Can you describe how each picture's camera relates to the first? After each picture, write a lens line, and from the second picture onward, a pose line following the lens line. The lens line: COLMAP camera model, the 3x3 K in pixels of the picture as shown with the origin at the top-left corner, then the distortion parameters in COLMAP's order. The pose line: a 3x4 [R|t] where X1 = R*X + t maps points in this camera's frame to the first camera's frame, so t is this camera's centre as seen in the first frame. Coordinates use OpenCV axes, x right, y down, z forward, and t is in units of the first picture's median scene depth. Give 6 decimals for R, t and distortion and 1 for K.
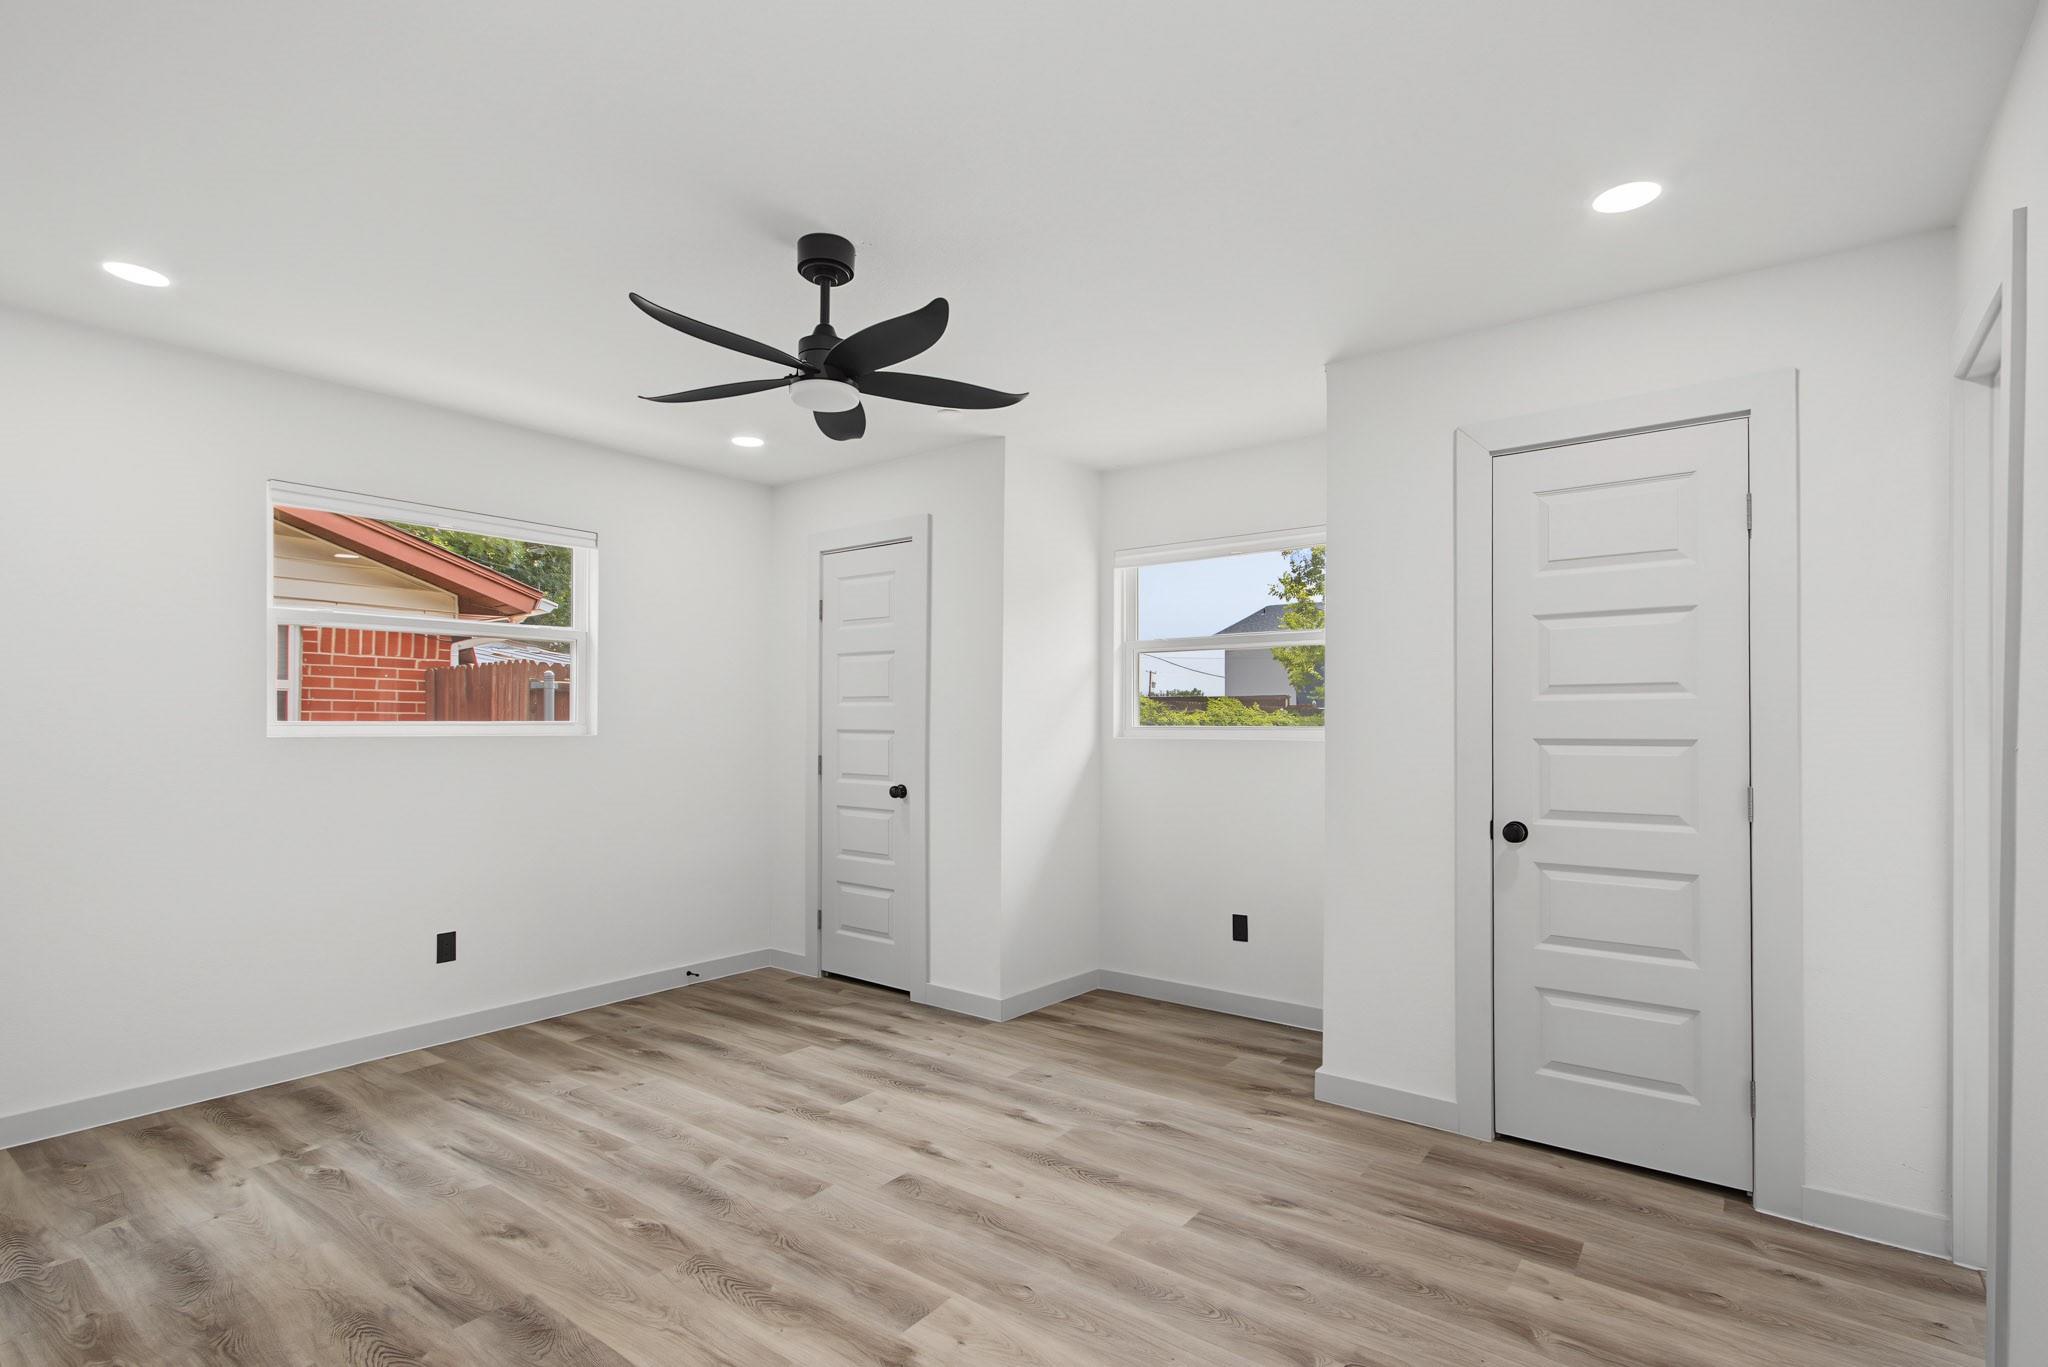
lens RADIAL K [[992.7, 0, 1026.5], [0, 992.7, 701.7], [0, 0, 1]] dist [-0.000552, 0.000018]
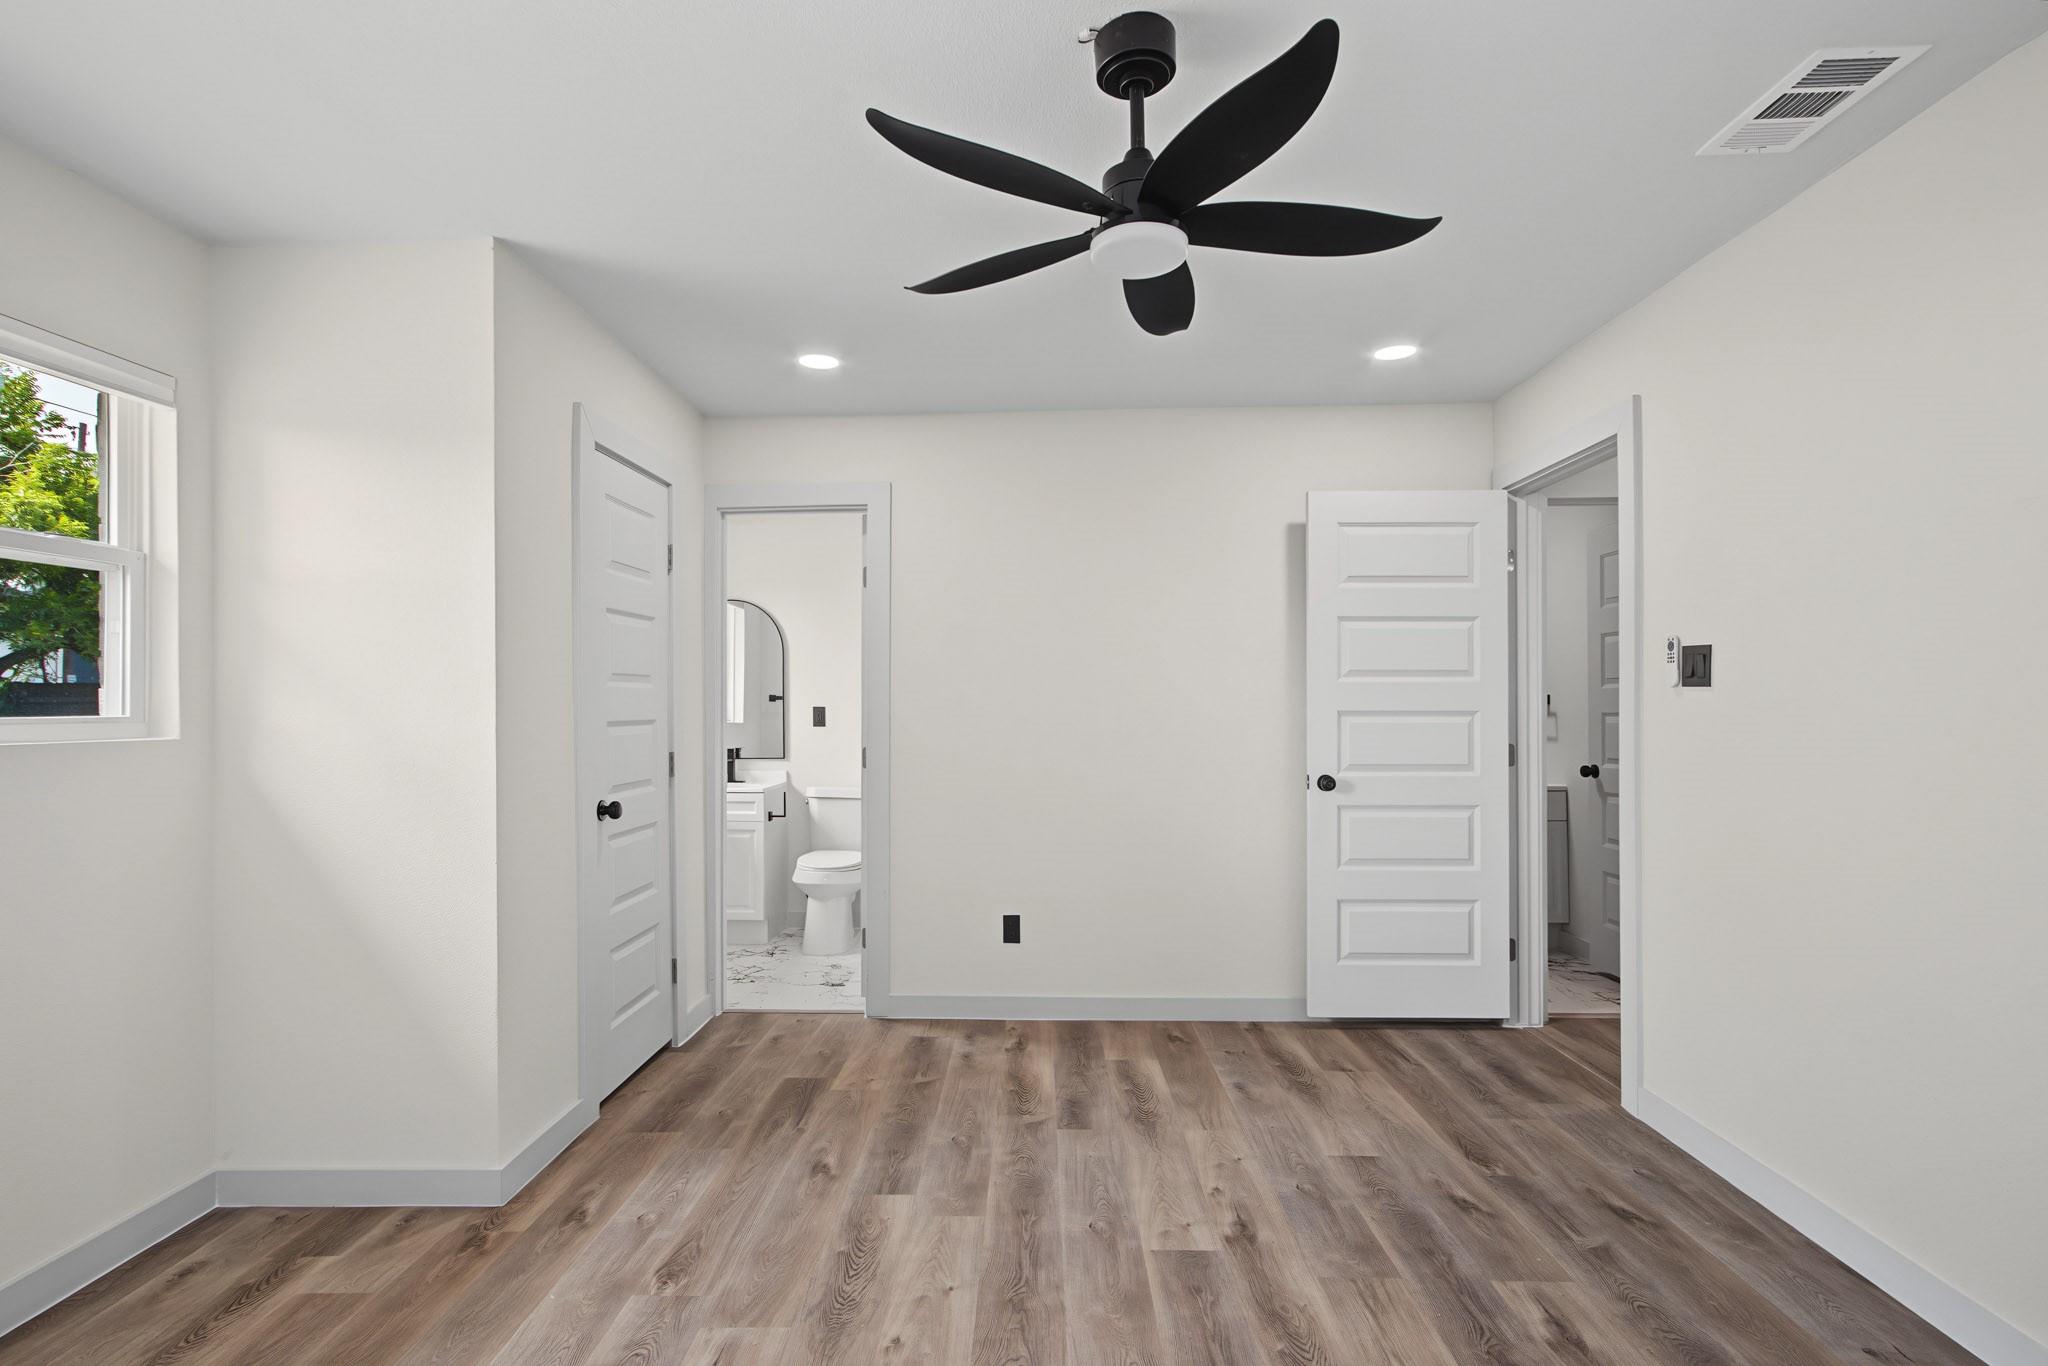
lens RADIAL K [[992.7, 0, 1023.2], [0, 992.7, 692.3], [0, 0, 1]] dist [-0.000552, 0.000018]
pose [[-0.592834, 0.007722, 0.805288, -0.727741], [-0.015973, 0.999645, -0.021344, 0.027921], [-0.805167, -0.025517, -0.592500, 1.500336]]
